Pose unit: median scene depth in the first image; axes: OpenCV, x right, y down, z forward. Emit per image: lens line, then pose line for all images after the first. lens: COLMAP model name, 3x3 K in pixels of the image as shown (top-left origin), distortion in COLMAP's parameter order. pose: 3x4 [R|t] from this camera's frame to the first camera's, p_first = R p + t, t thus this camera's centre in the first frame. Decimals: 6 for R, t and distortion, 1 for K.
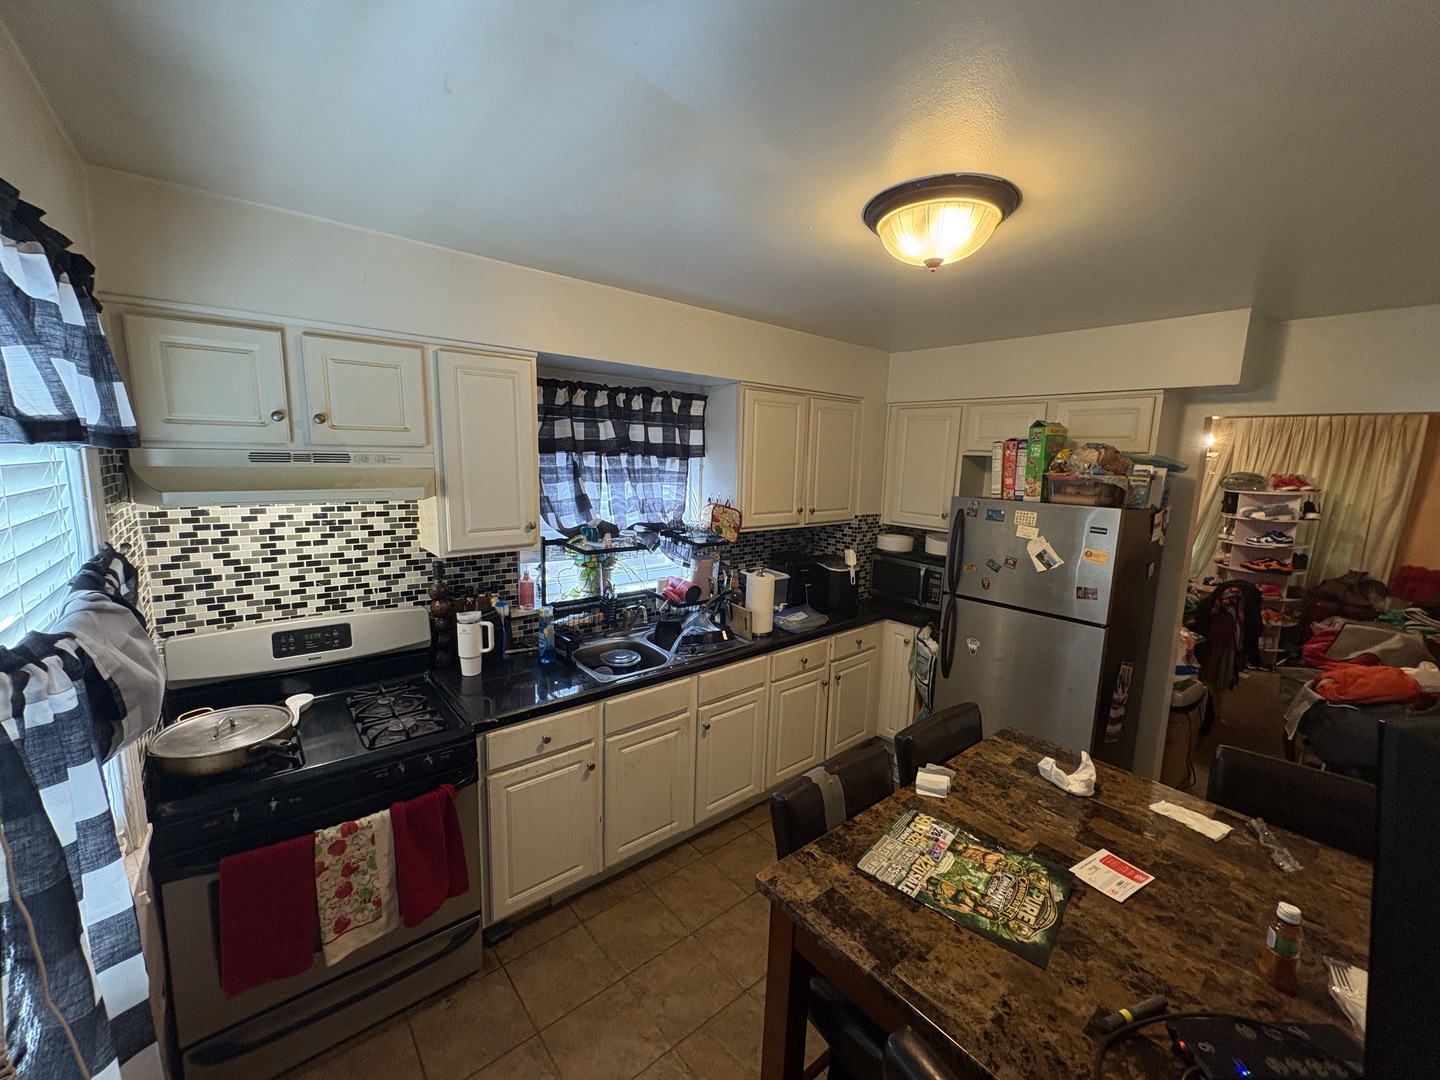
lens RADIAL K [[570.2, 0, 718.6], [0, 570.2, 540.6], [0, 0, 1]] dist [0.000107, 0.000048]
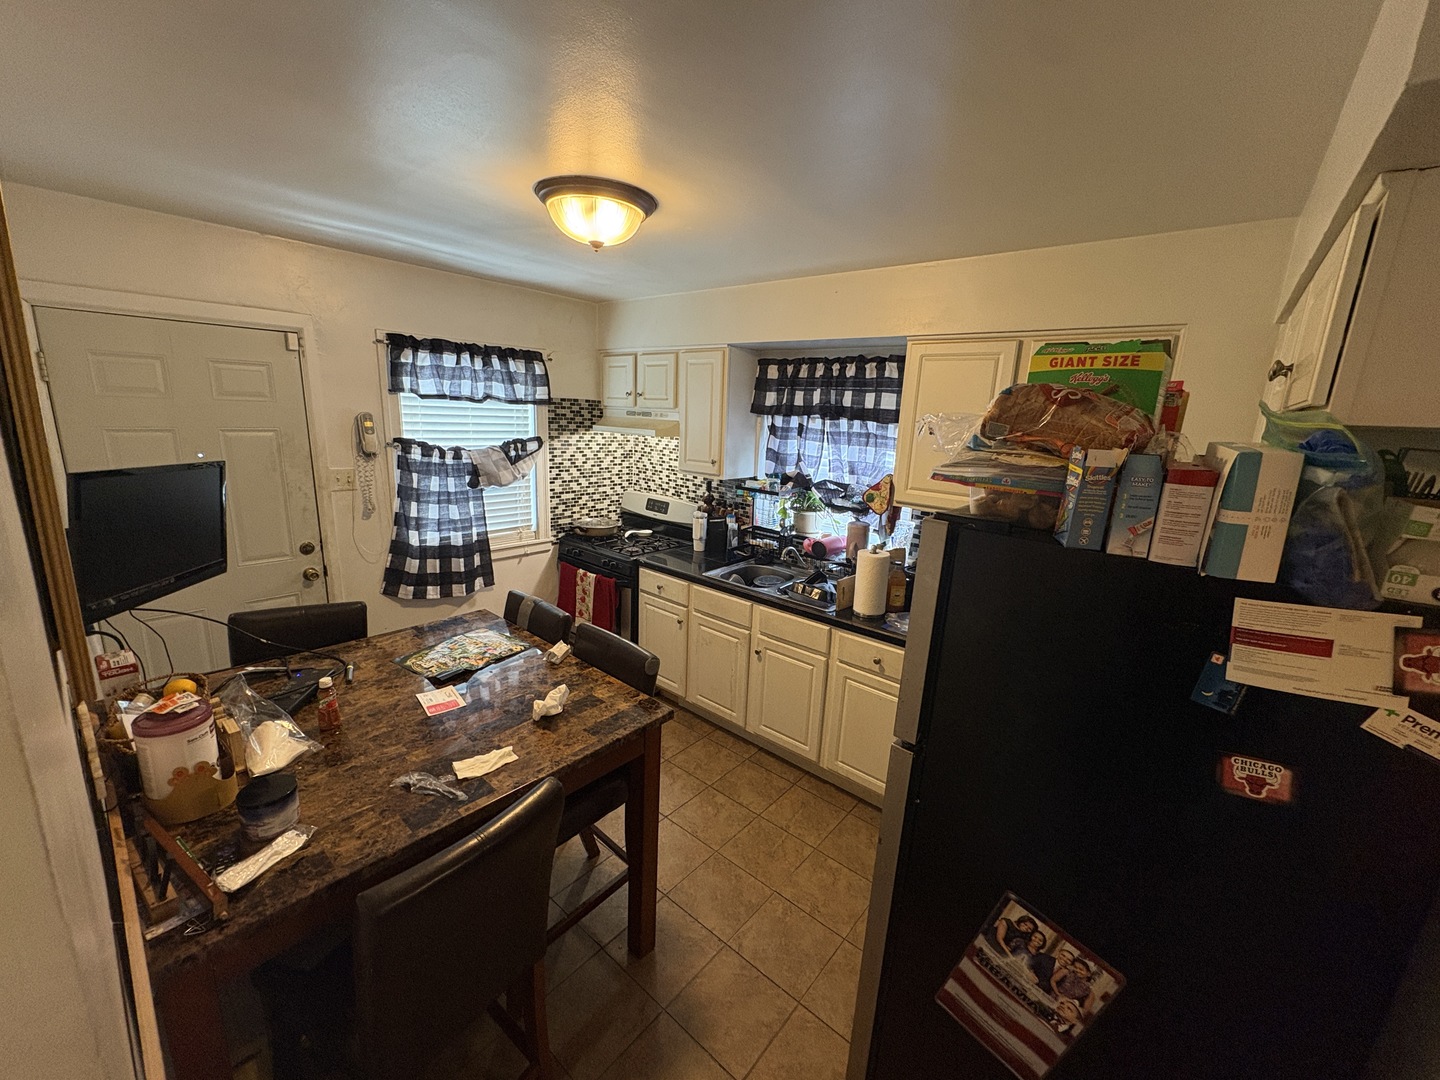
lens RADIAL K [[570.2, 0, 722.7], [0, 570.2, 536.9], [0, 0, 1]] dist [0.000107, 0.000048]
pose [[0.169843, 0.194947, -0.965996, 1.170540], [-0.189285, 0.968440, 0.162160, -0.082218], [0.967122, 0.155307, 0.201384, 0.752560]]
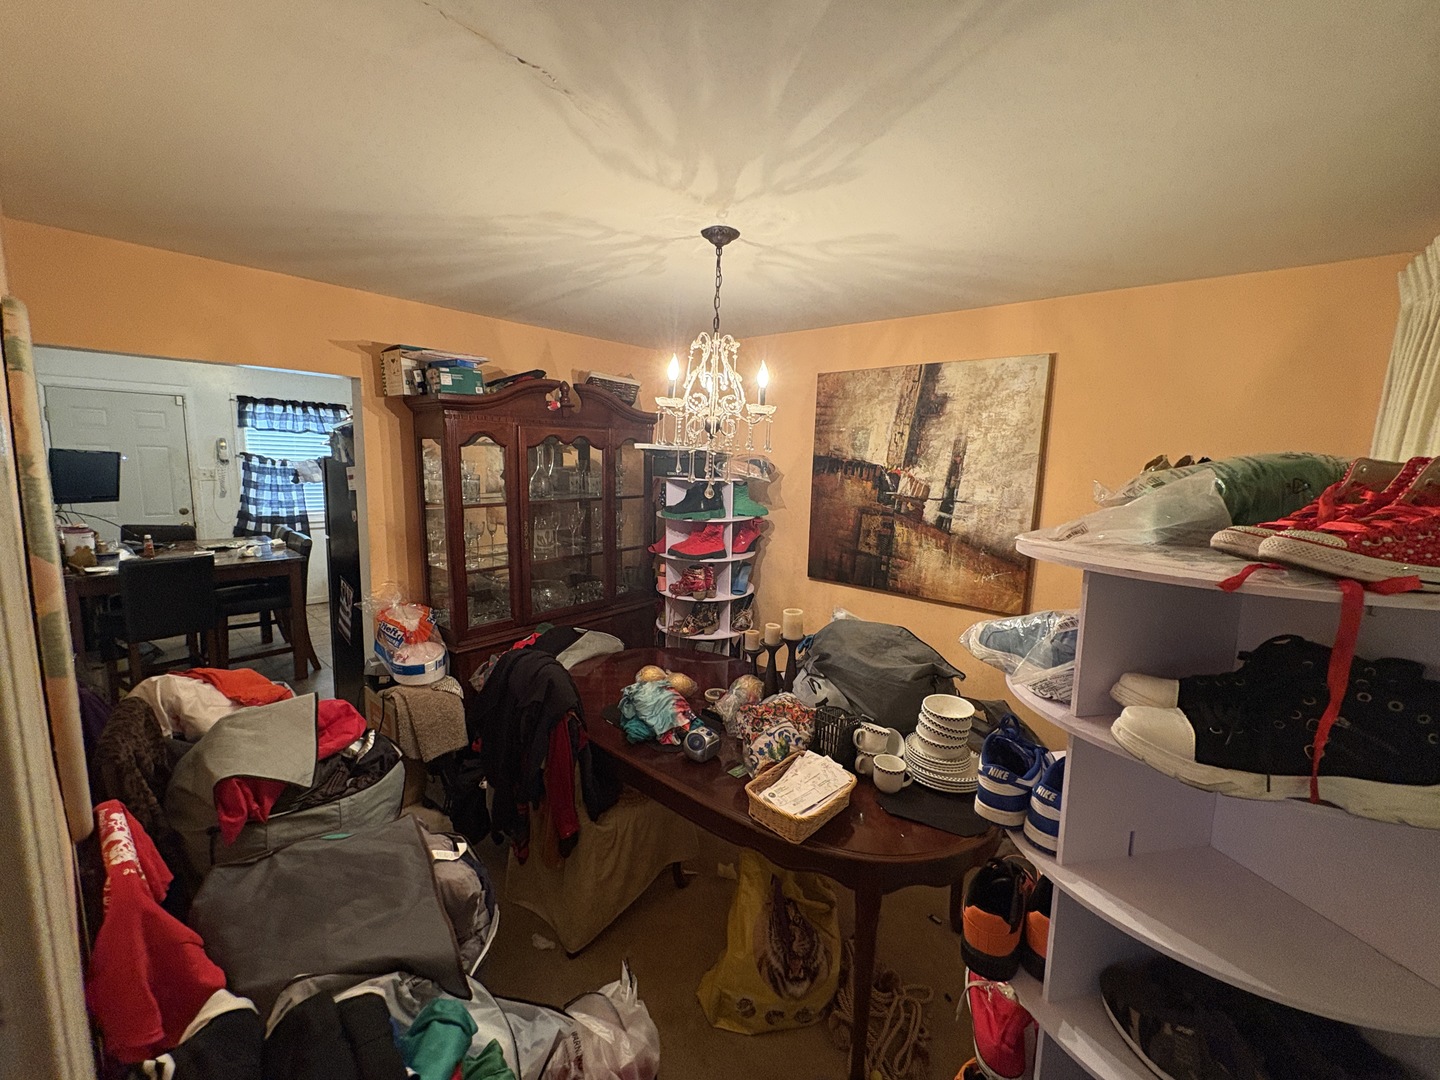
lens RADIAL K [[570.2, 0, 715.4], [0, 570.2, 538.1], [0, 0, 1]] dist [0.000107, 0.000048]
pose [[0.160797, 0.116962, -0.980033, 2.300313], [-0.182692, 0.979322, 0.086902, -0.156721], [0.969932, 0.165071, 0.178840, 1.710623]]
